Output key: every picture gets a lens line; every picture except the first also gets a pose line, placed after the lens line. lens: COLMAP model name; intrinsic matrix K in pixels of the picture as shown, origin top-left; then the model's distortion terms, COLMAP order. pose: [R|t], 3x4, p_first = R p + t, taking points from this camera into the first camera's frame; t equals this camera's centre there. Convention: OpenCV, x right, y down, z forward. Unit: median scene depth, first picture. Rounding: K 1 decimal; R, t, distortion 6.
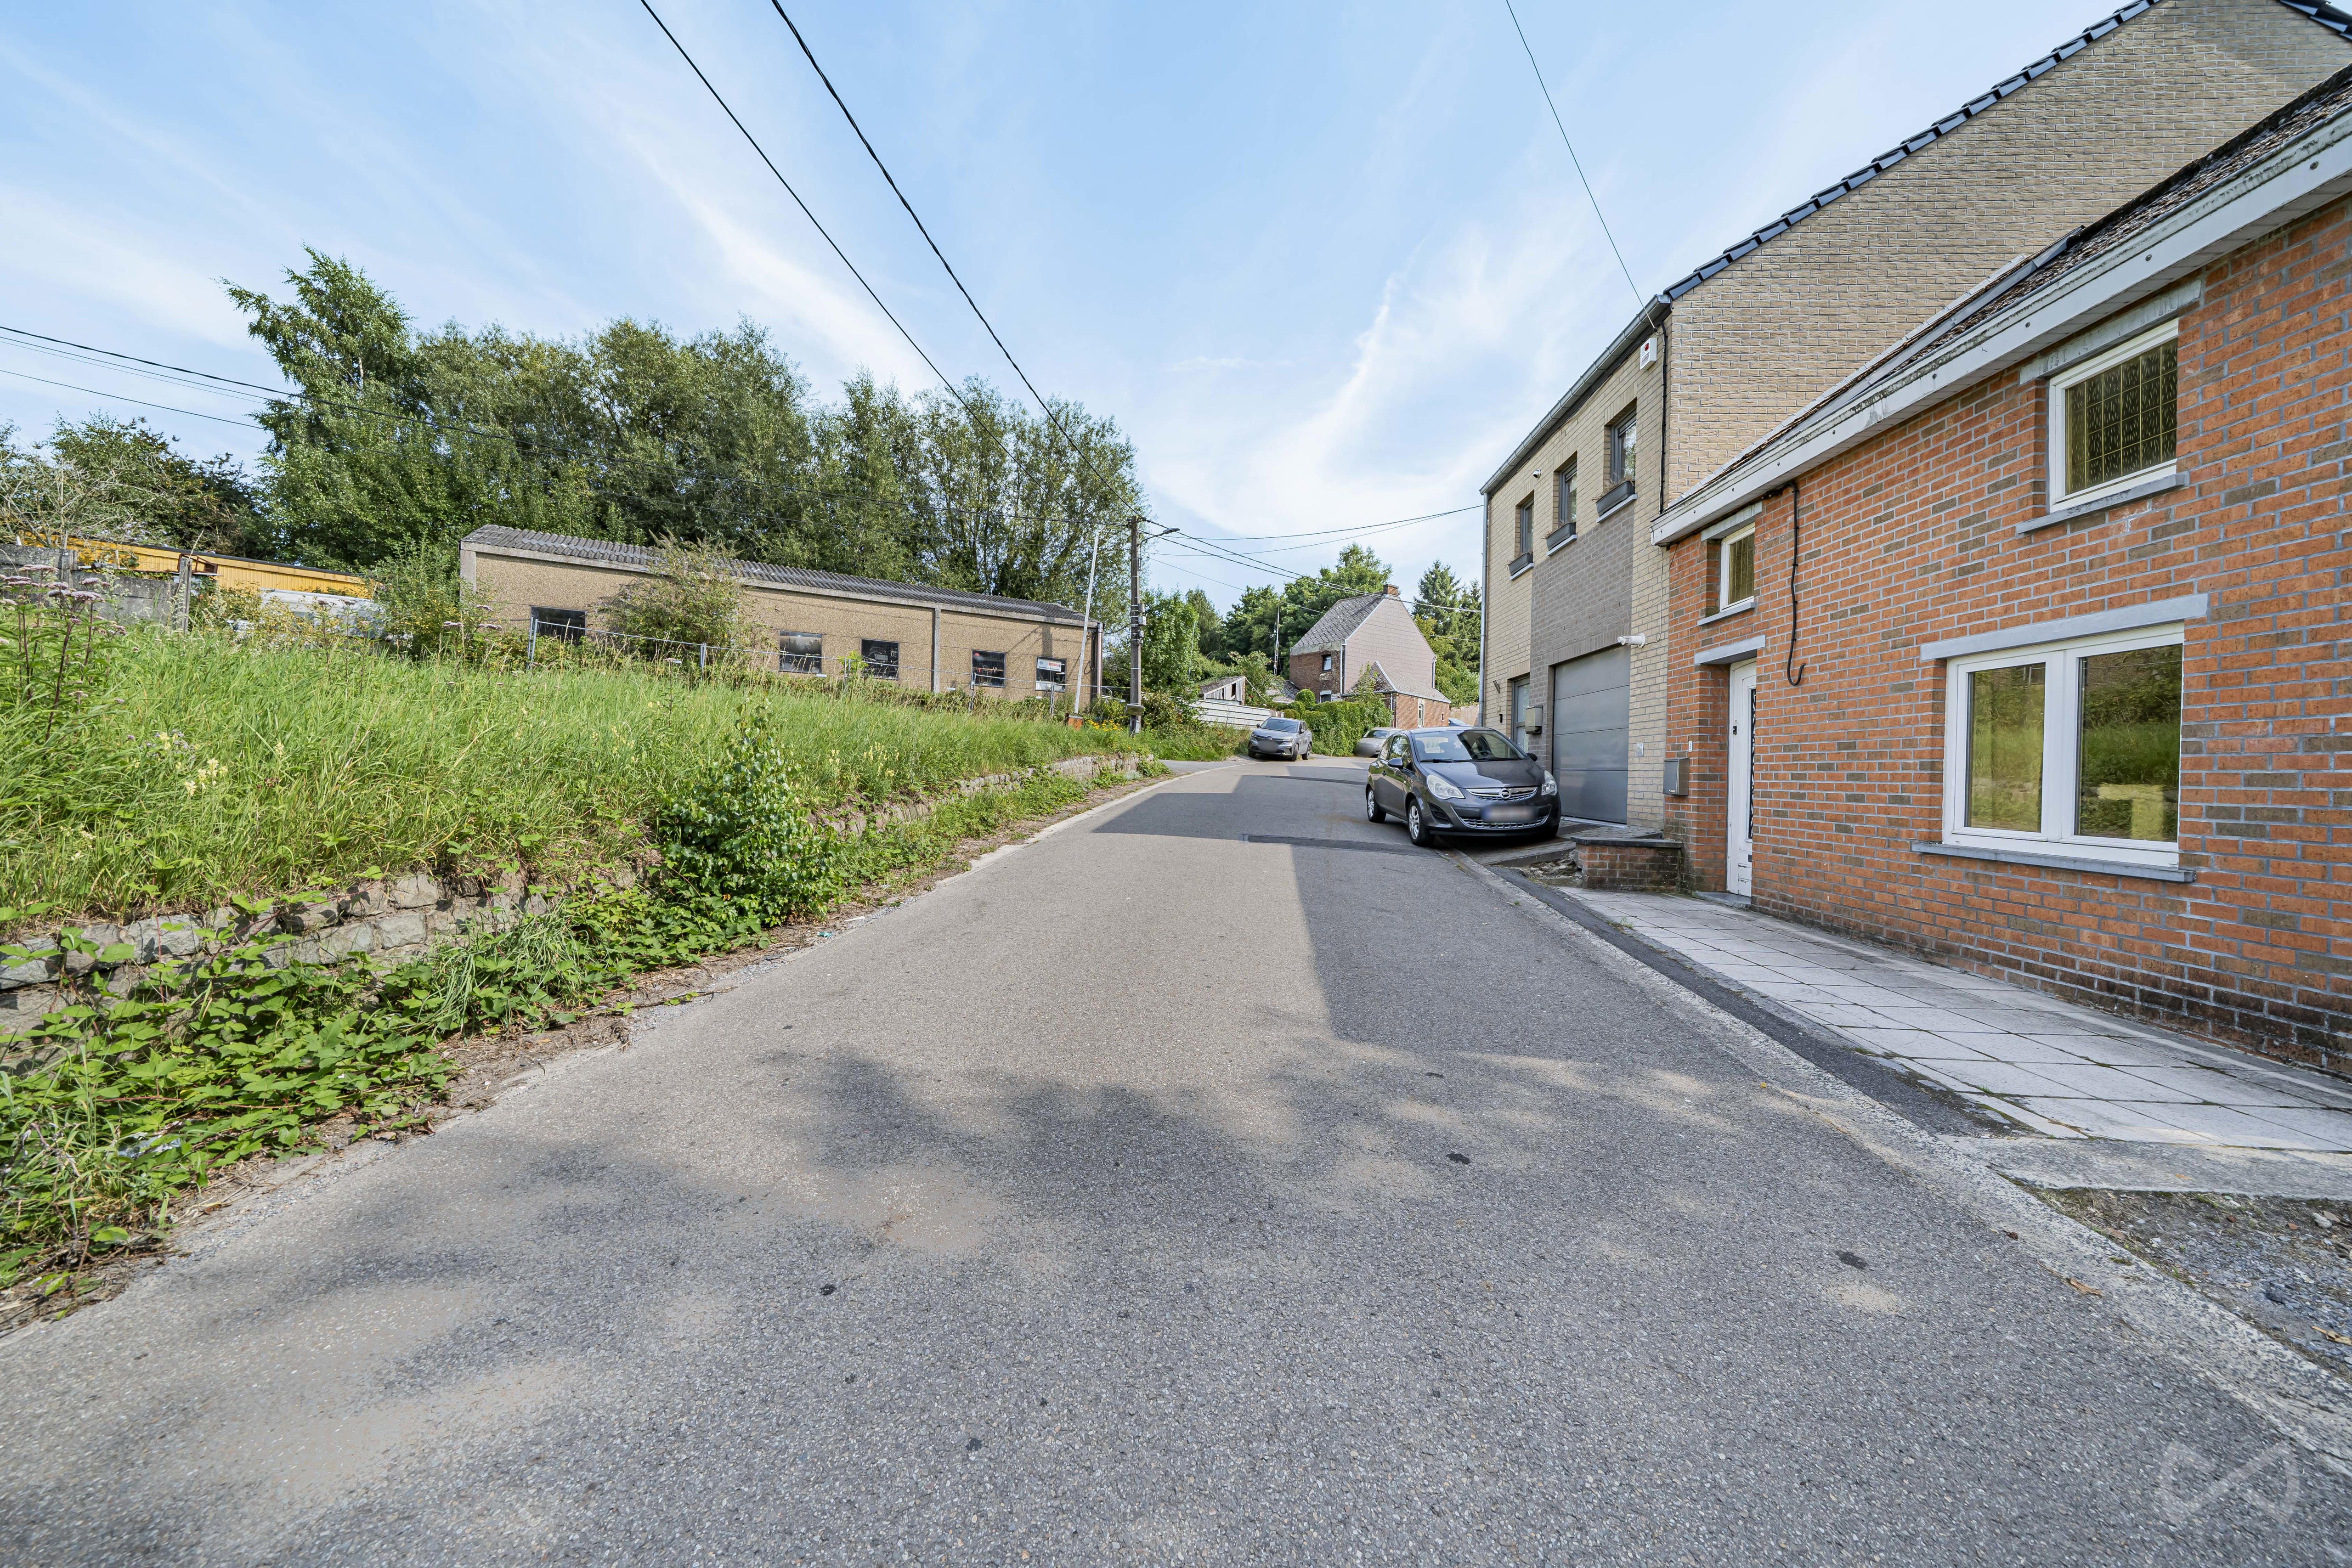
lens RADIAL K [[811.0, 0, 1173.6], [0, 811.0, 778.8], [0, 0, 1]] dist [-0.005370, 0.000032]
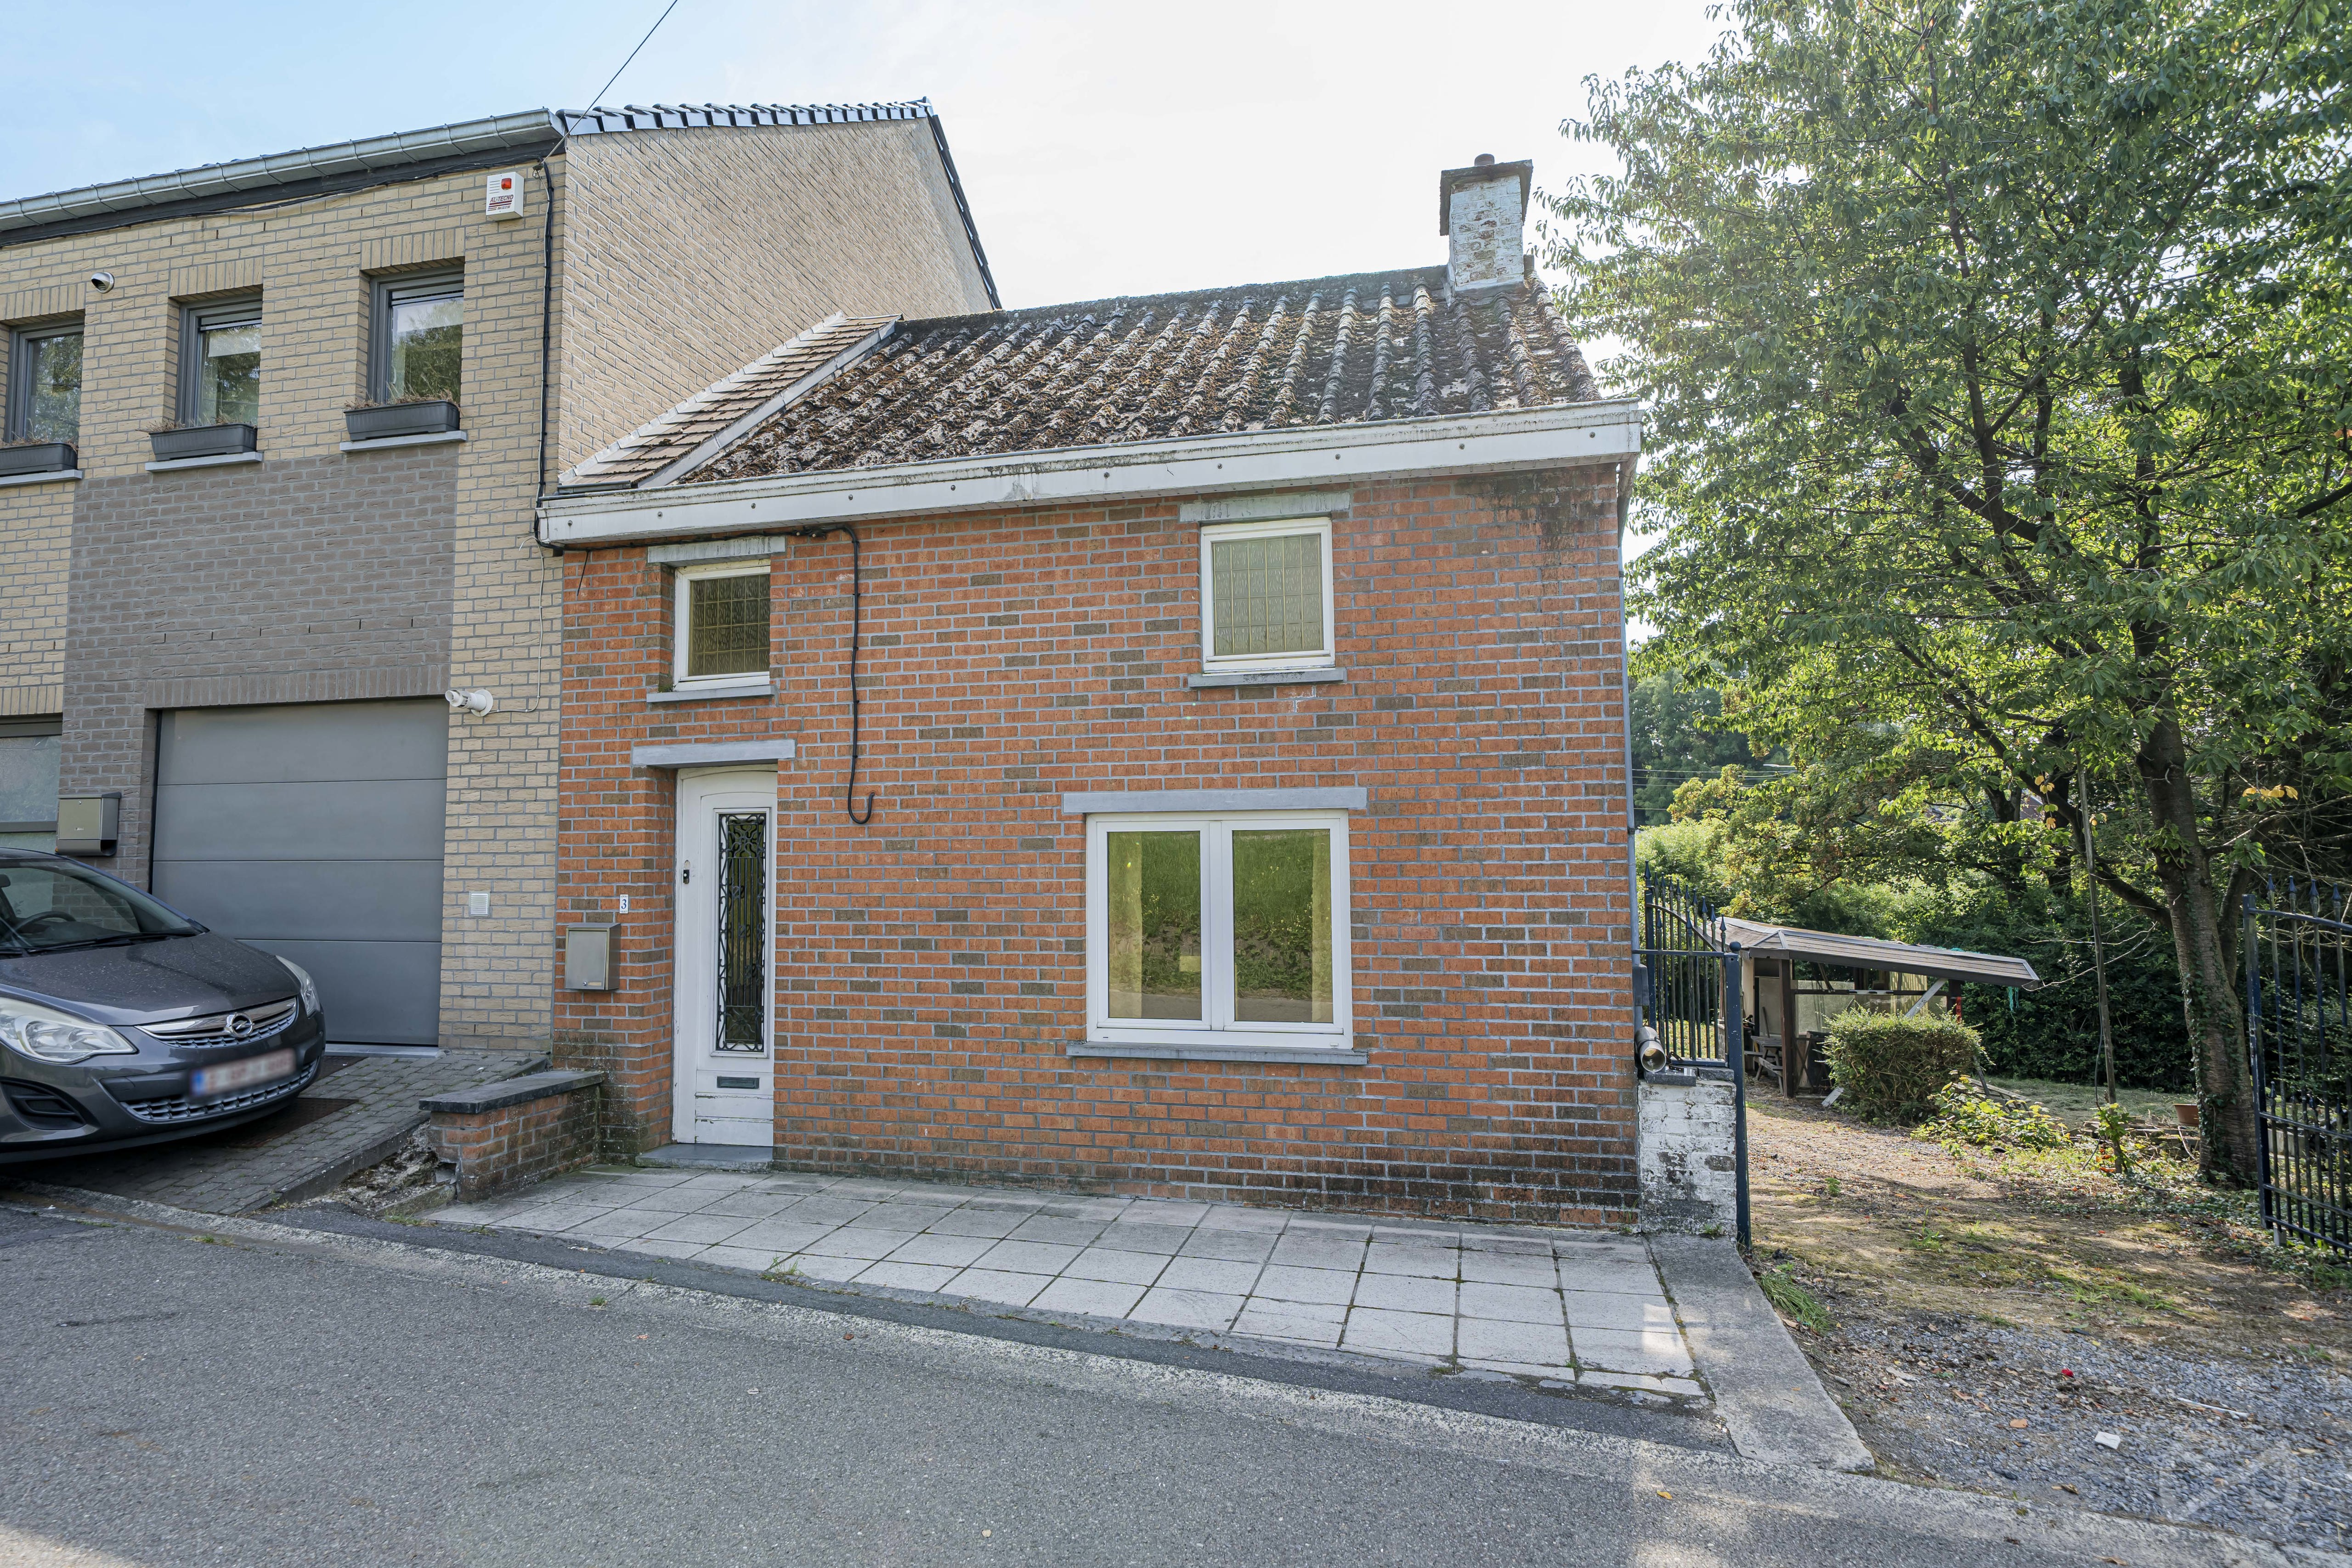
lens RADIAL K [[1217.8, 0, 1176.0], [0, 1217.8, 784.0], [0, 0, 1]] dist [0.001796, -0.000085]
pose [[0.172559, 0.043780, 0.984026, -0.187950], [0.020129, 0.998646, -0.047961, -0.088869], [-0.984794, 0.028084, 0.171444, 0.529207]]
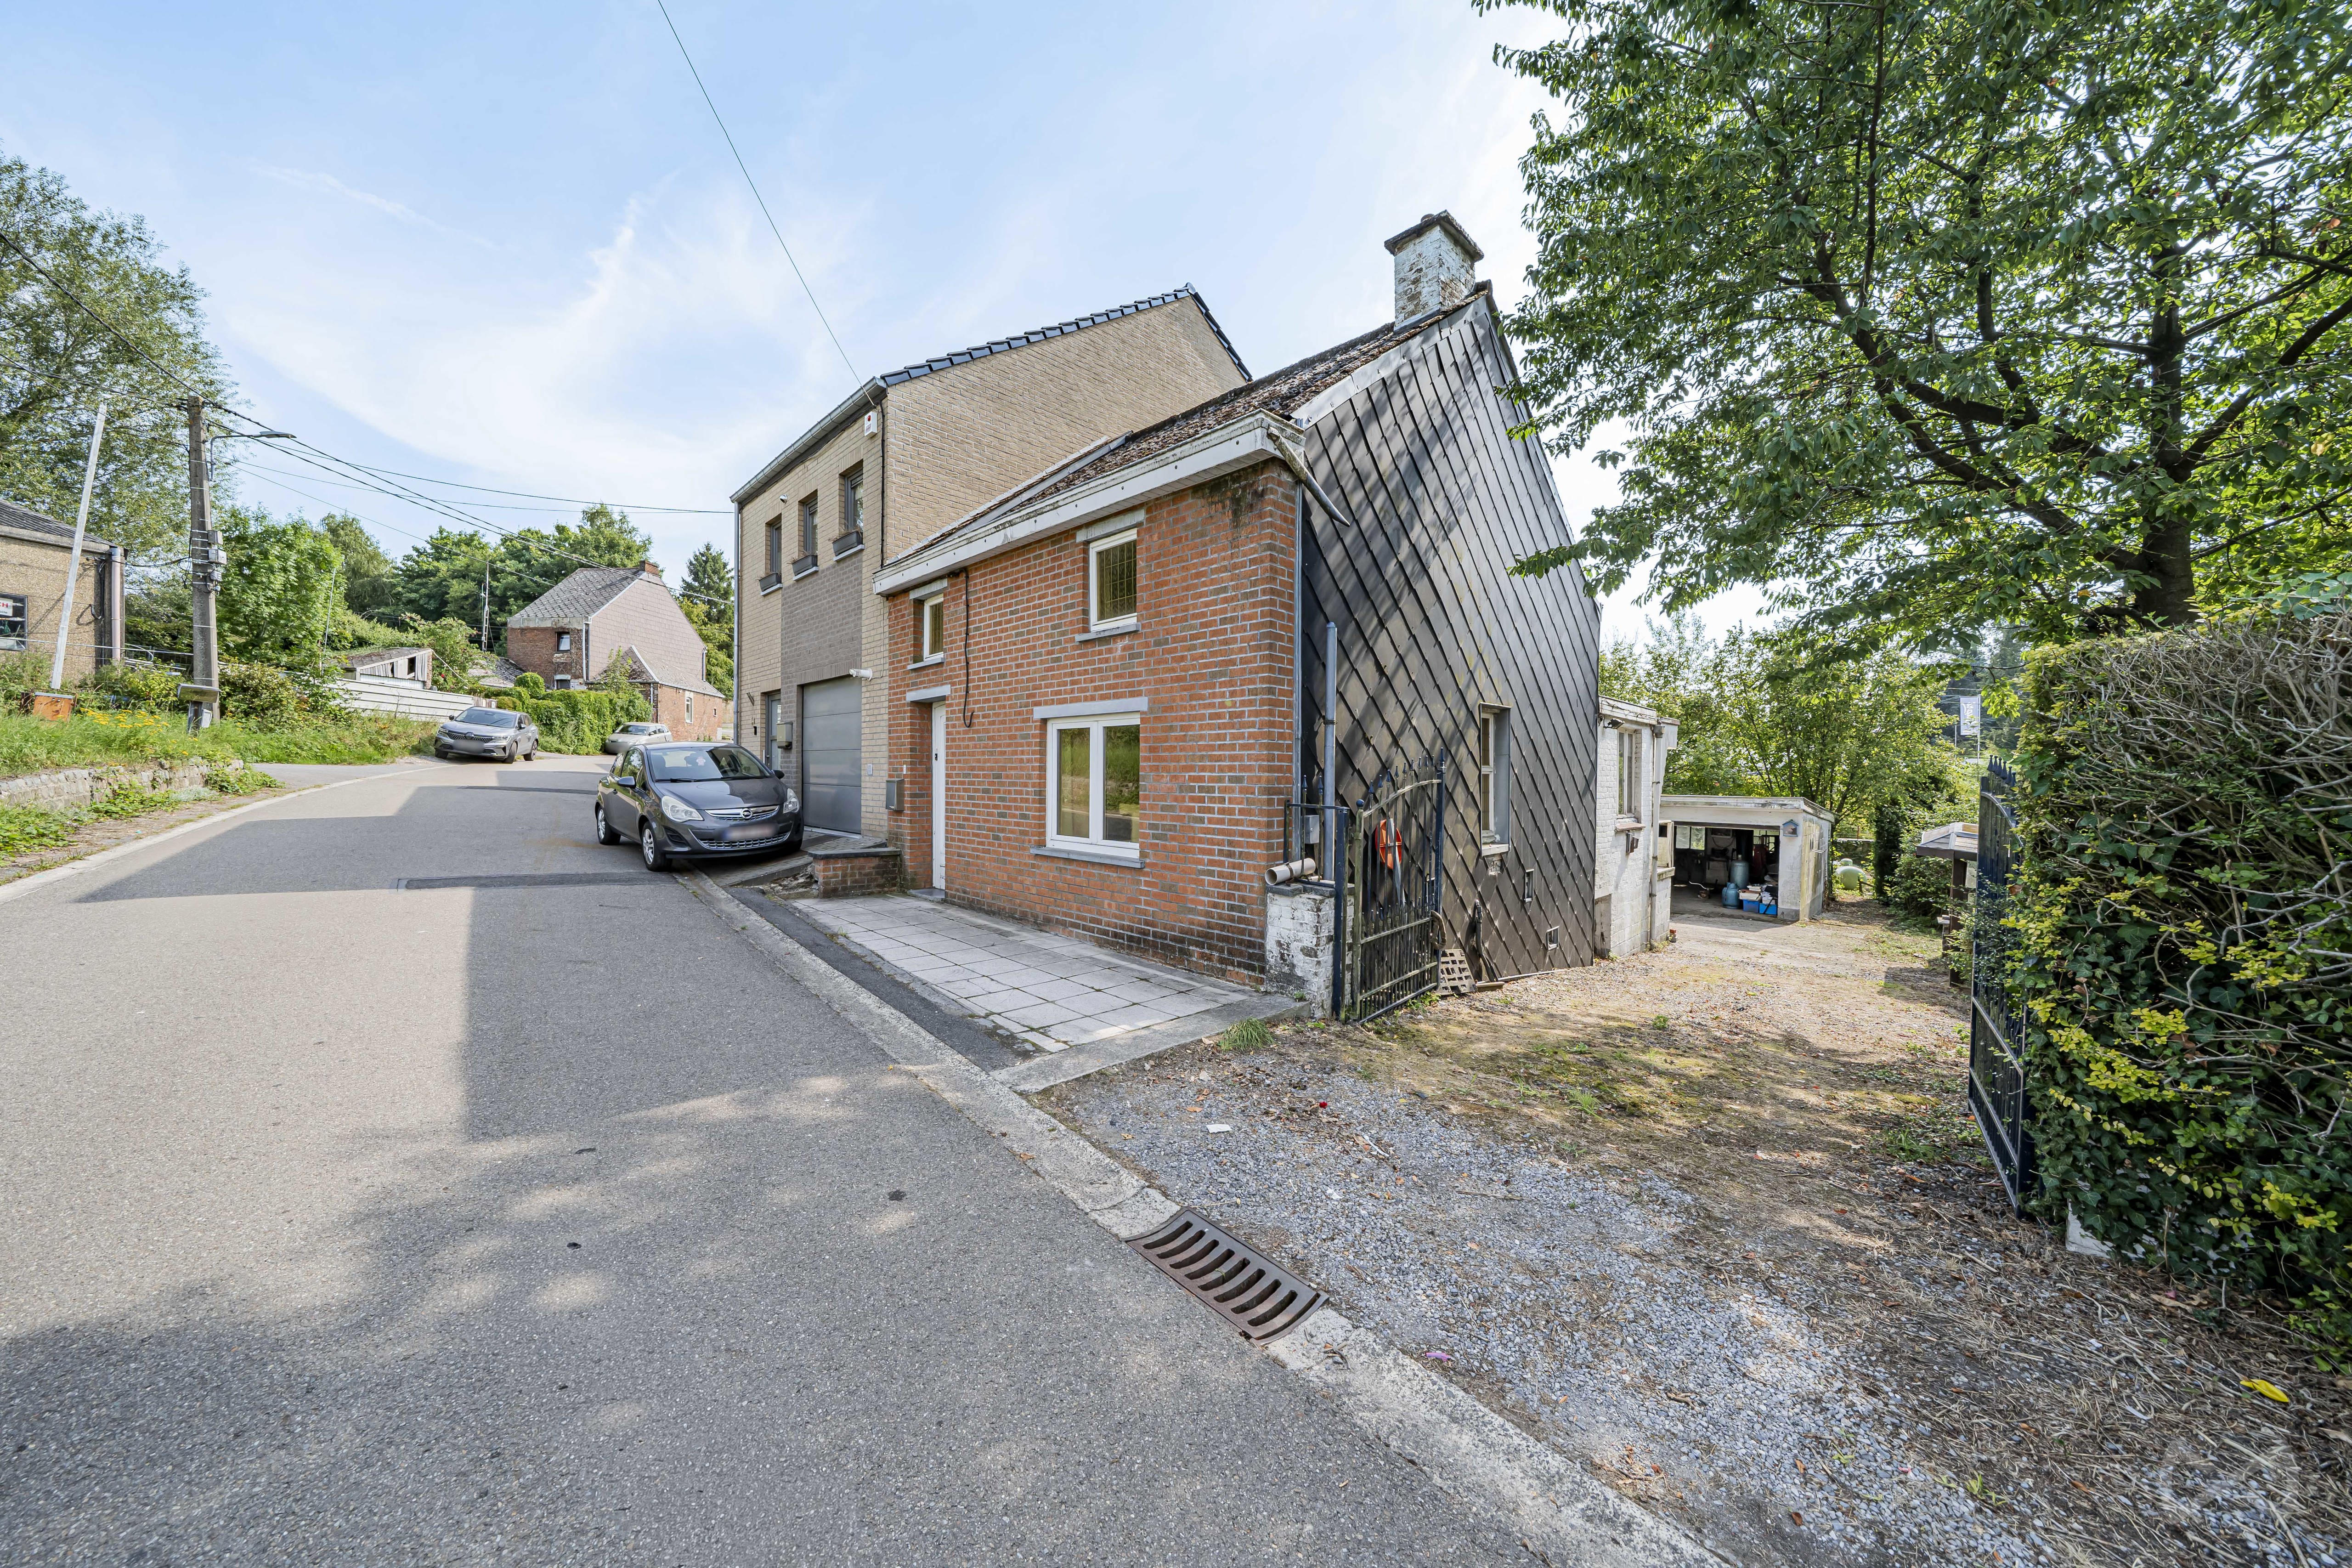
lens RADIAL K [[789.8, 0, 1159.6], [0, 789.8, 784.9], [0, 0, 1]] dist [-0.005391, -0.000100]
pose [[0.677803, -0.022854, 0.734889, 0.041027], [0.010656, 0.999717, 0.021261, -0.043933], [-0.735167, -0.006579, 0.677854, -0.080886]]
